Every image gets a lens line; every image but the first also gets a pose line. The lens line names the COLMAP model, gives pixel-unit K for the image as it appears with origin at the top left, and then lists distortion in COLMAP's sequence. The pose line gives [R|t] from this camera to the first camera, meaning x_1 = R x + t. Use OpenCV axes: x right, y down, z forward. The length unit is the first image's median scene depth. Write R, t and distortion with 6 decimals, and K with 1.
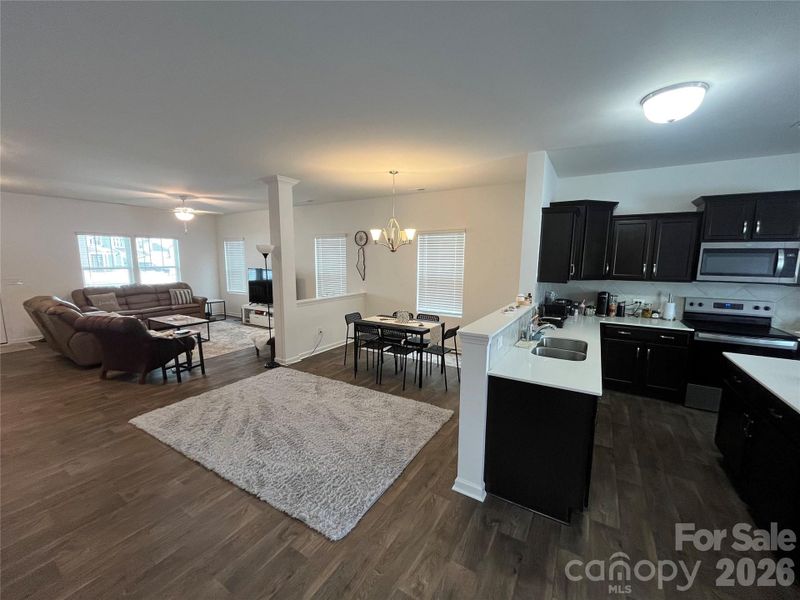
lens RADIAL K [[325.4, 0, 399.9], [0, 325.4, 303.2], [0, 0, 1]] dist [0.000090, -0.000219]
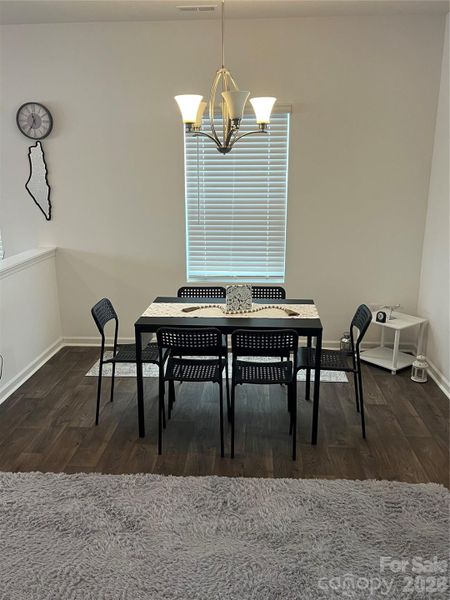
lens RADIAL K [[533.5, 0, 223.8], [0, 533.5, 302.2], [0, 0, 1]] dist [0.037736, -0.001299]
pose [[0.885711, -0.123733, 0.447444, -0.374069], [0.074746, 0.989261, 0.125604, -0.052663], [-0.458180, -0.077804, 0.885448, 0.377153]]
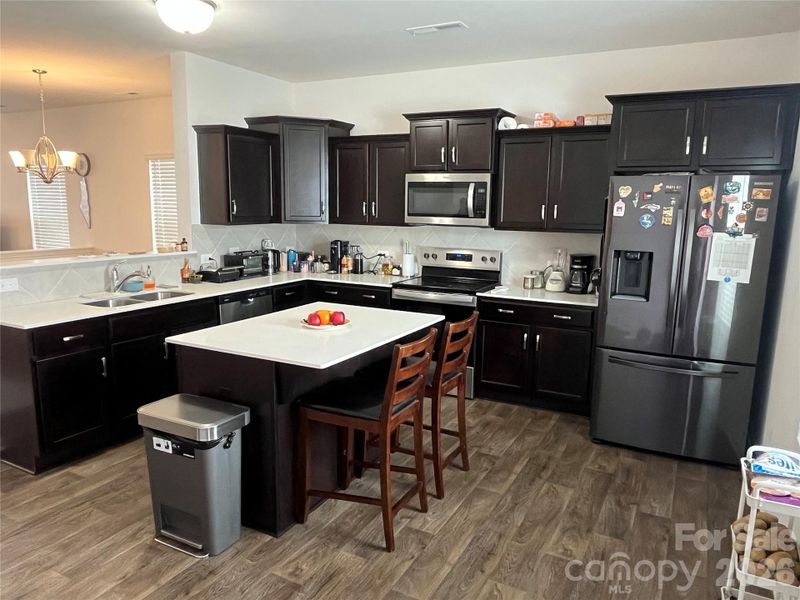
lens RADIAL K [[578.6, 0, 402.3], [0, 578.6, 304.4], [0, 0, 1]] dist [-0.000550, -0.001456]
pose [[0.998653, 0.000177, 0.051887, 0.720801], [-0.001970, 0.999402, 0.034518, 0.066048], [-0.051850, -0.034574, 0.998056, -0.335074]]
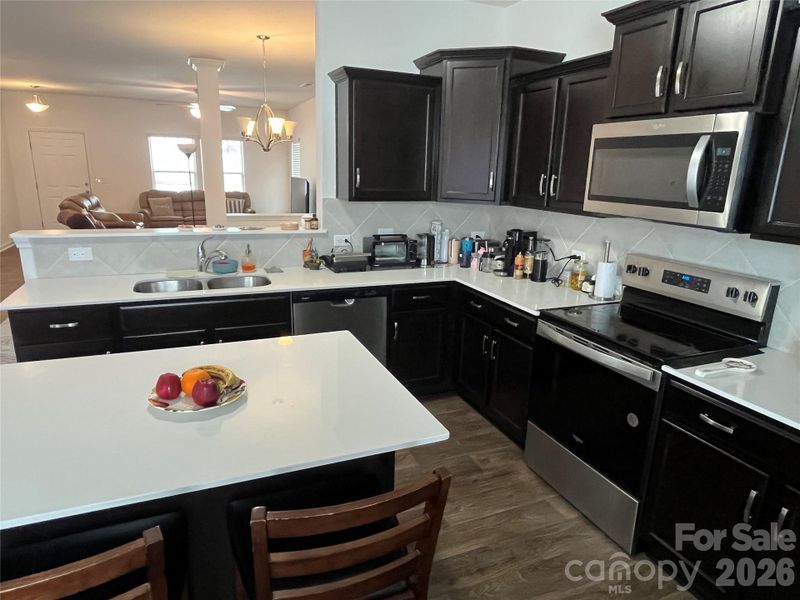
lens RADIAL K [[511.1, 0, 404.2], [0, 511.1, 305.0], [0, 0, 1]] dist [0.001346, -0.003308]
pose [[0.807485, 0.169783, -0.564926, 0.981978], [-0.105967, 0.983855, 0.144222, -0.015576], [0.580292, -0.056594, 0.812440, 0.231208]]
